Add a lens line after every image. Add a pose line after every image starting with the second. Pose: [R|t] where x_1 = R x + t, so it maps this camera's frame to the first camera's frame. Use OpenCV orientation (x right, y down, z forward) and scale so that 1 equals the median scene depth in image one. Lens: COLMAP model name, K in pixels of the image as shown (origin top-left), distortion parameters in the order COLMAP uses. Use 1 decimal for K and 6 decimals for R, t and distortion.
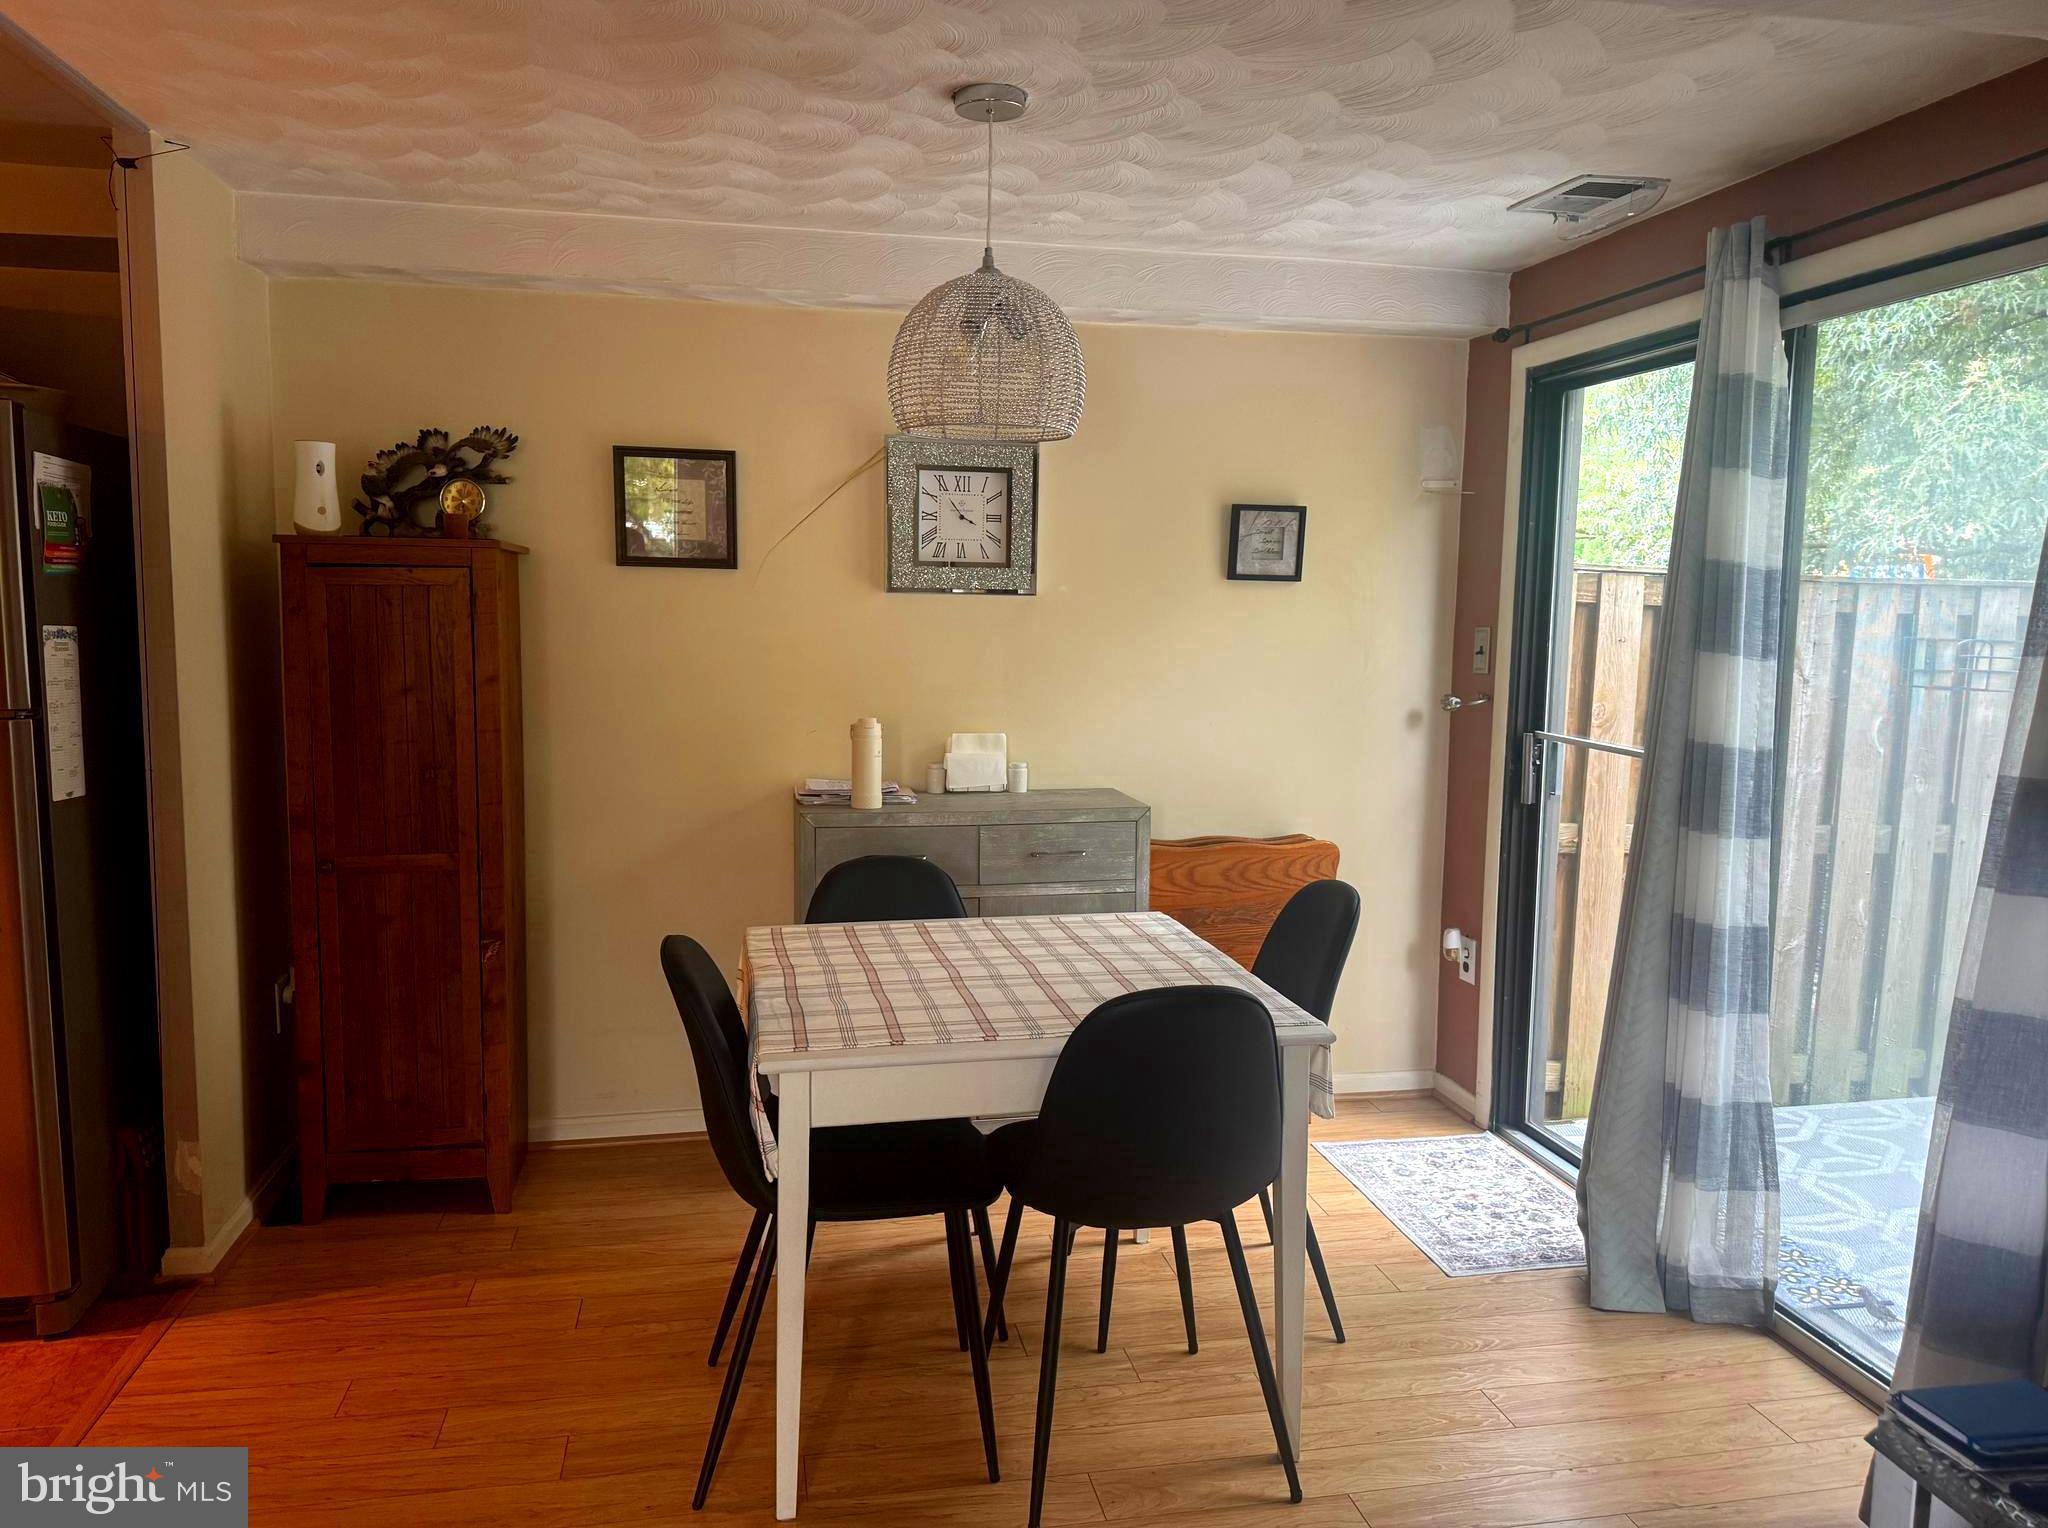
lens RADIAL K [[1430.7, 0, 1024.0], [0, 1430.7, 764.0], [0, 0, 1]] dist [0.075206, -0.082832]
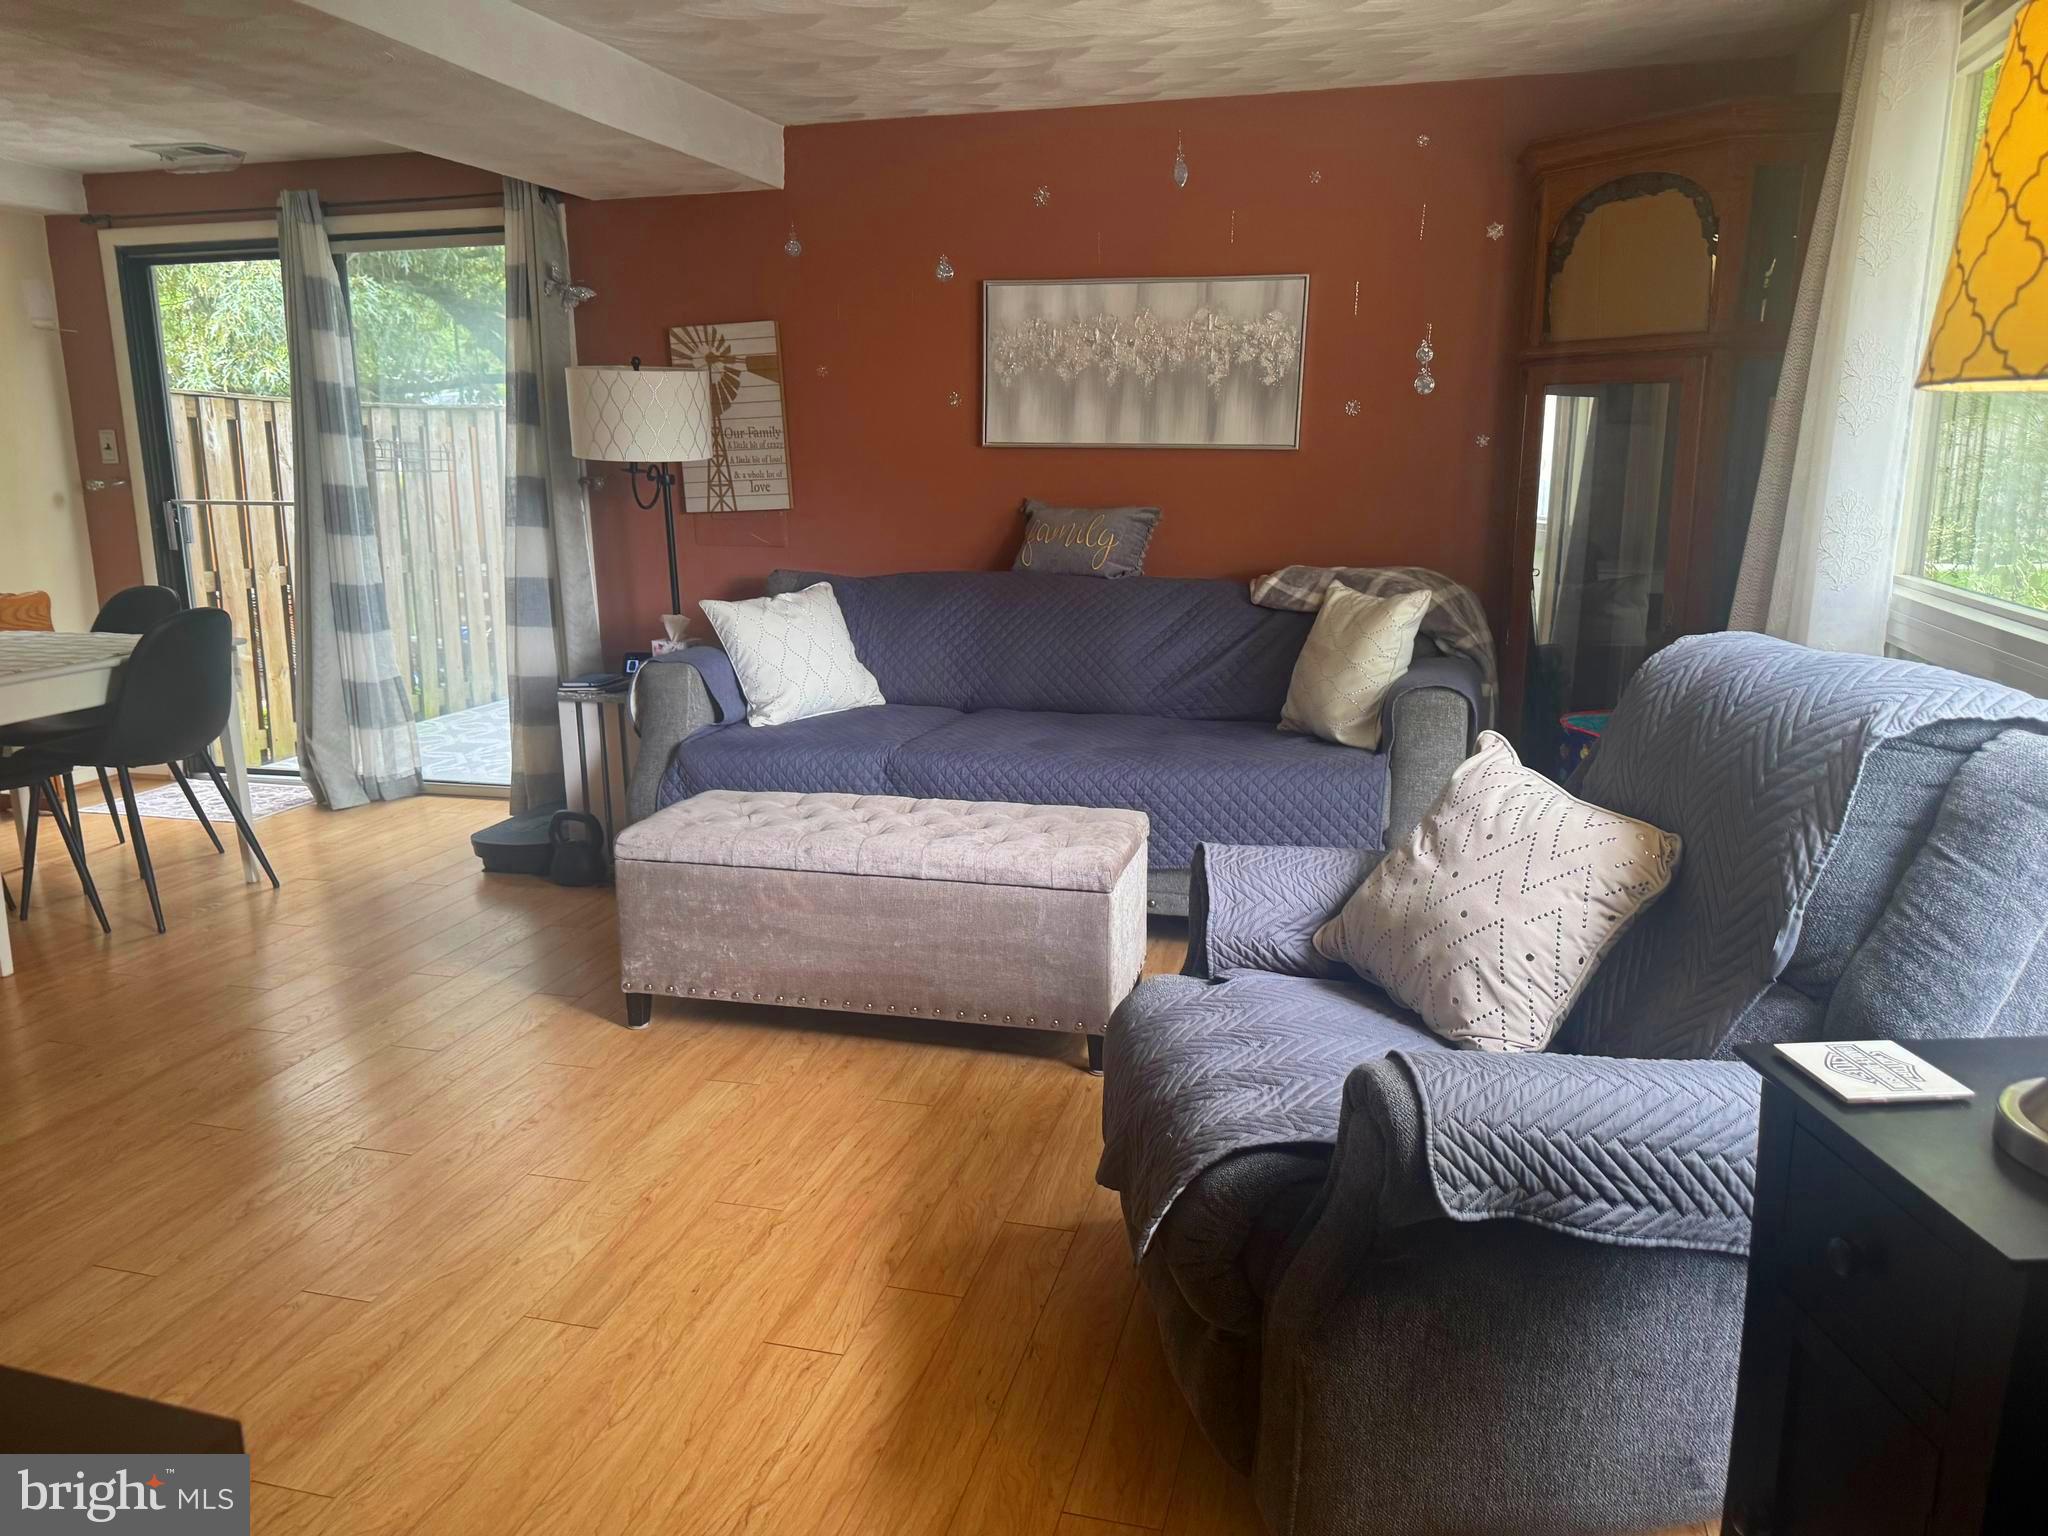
lens RADIAL K [[1450.9, 0, 1024.0], [0, 1450.9, 768.0], [0, 0, 1]] dist [0.102518, -0.161526]
pose [[0.440269, -0.204098, 0.874361, -0.669674], [0.116573, 0.978572, 0.169726, 0.096931], [-0.890266, 0.027202, 0.454628, -0.476394]]
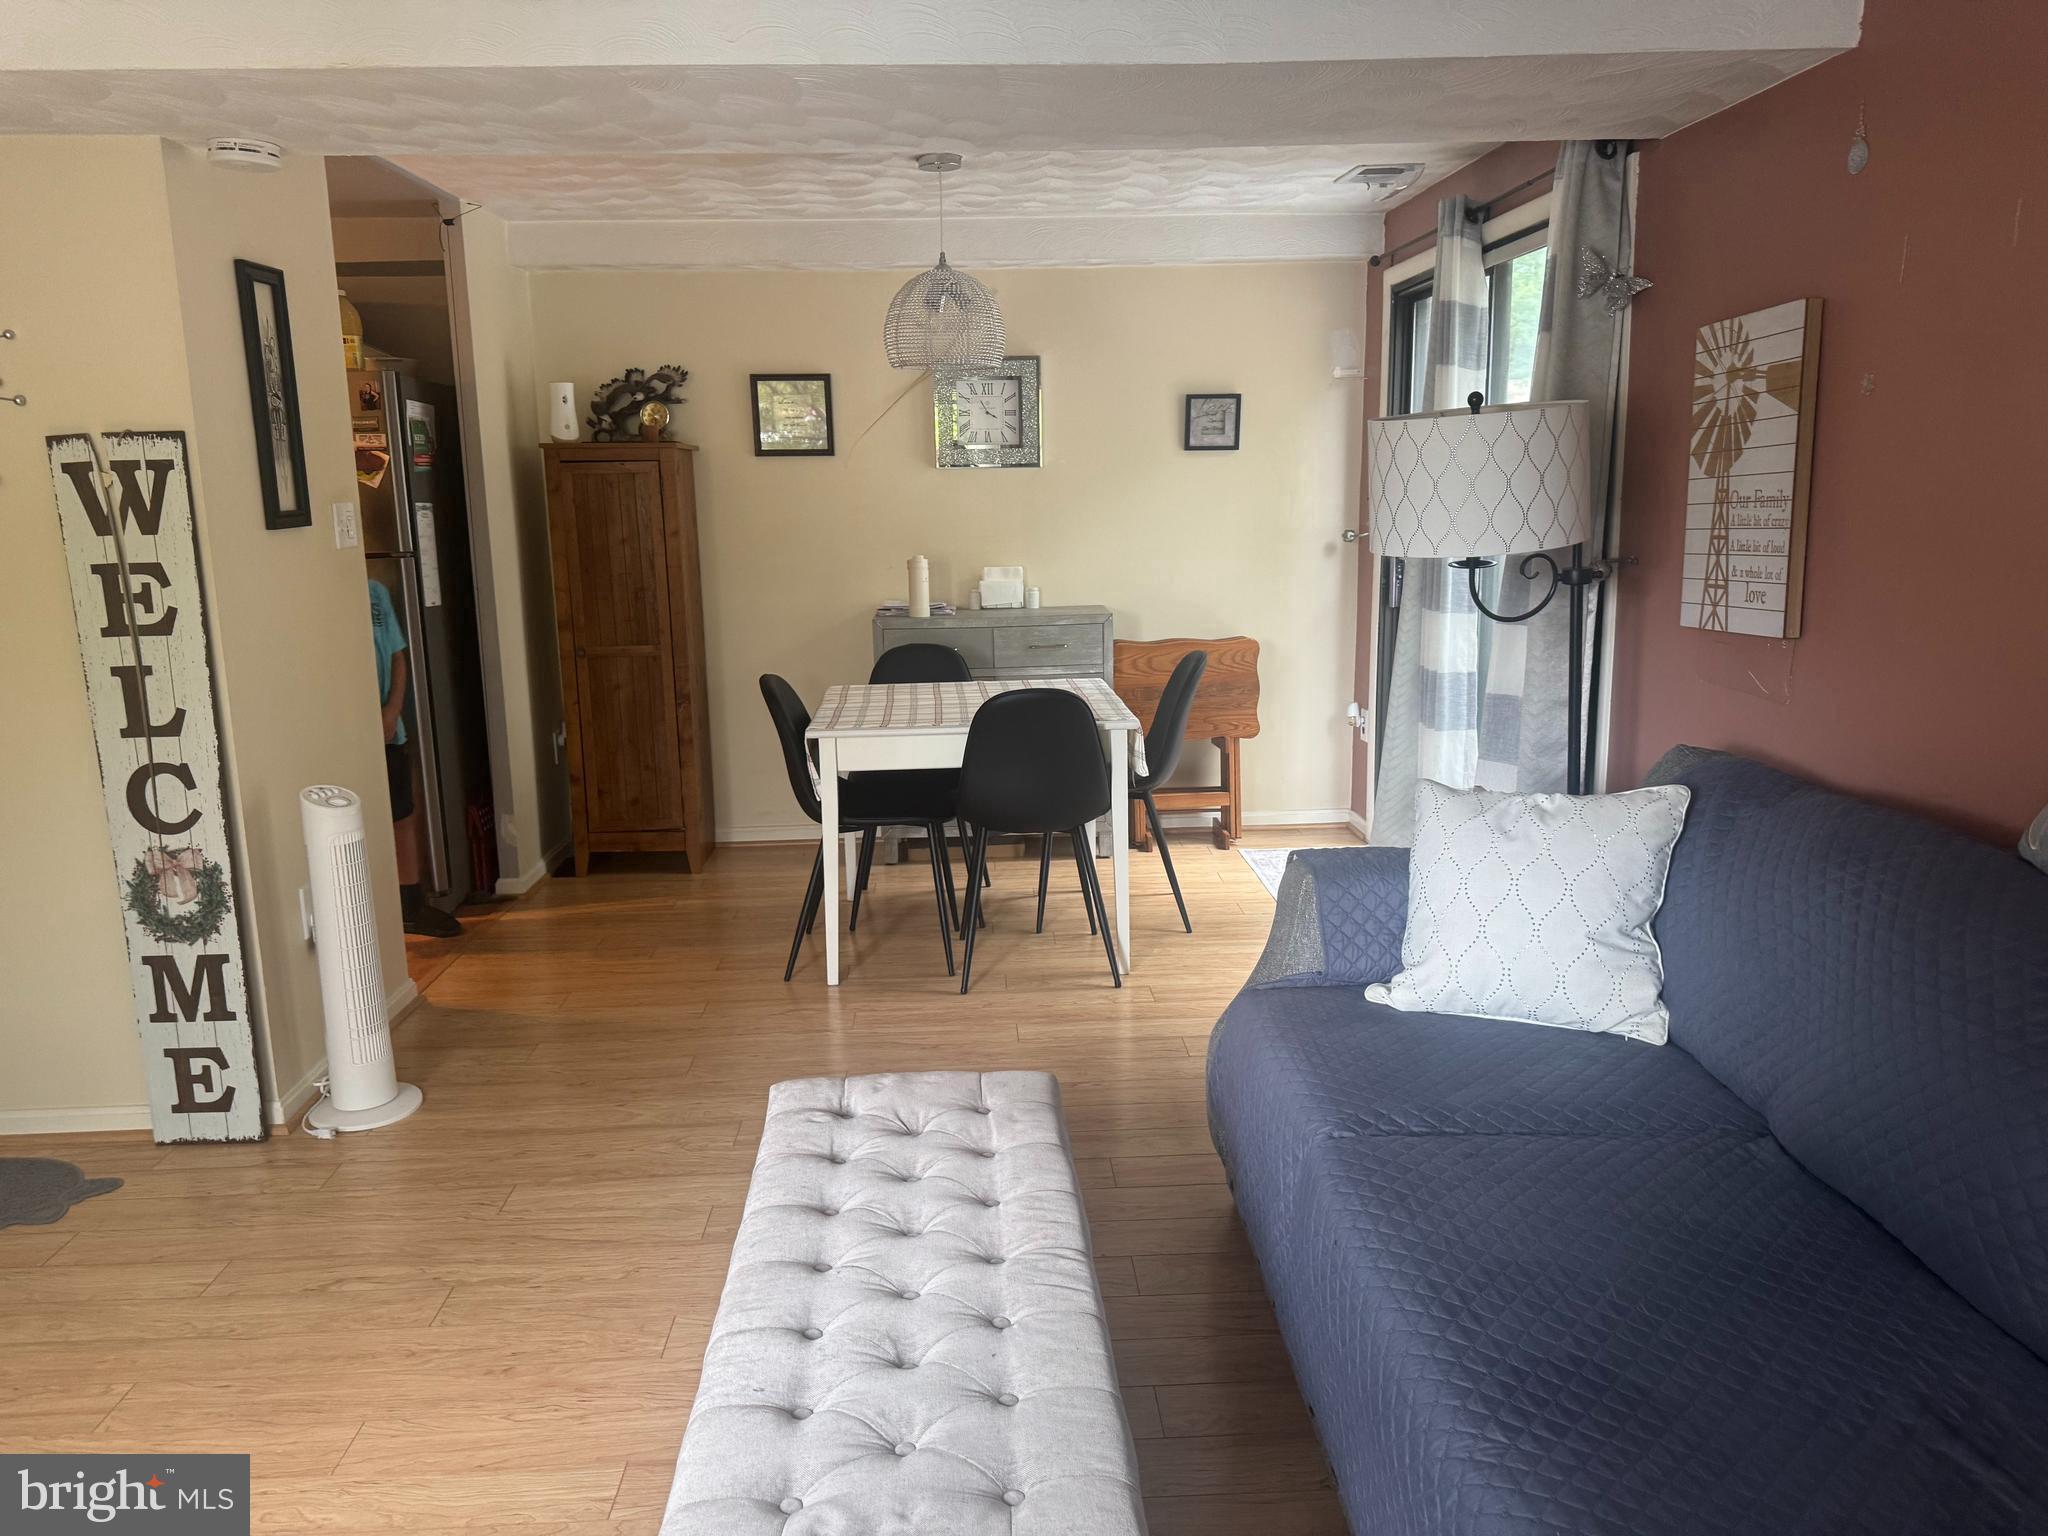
lens RADIAL K [[1425.2, 0, 1024.0], [0, 1425.2, 768.0], [0, 0, 1]] dist [0.109748, -0.162534]
pose [[0.988520, -0.002394, -0.151070, 0.222323], [0.015684, 0.996099, 0.086843, 0.060348], [0.150272, -0.088215, 0.984701, -0.462001]]
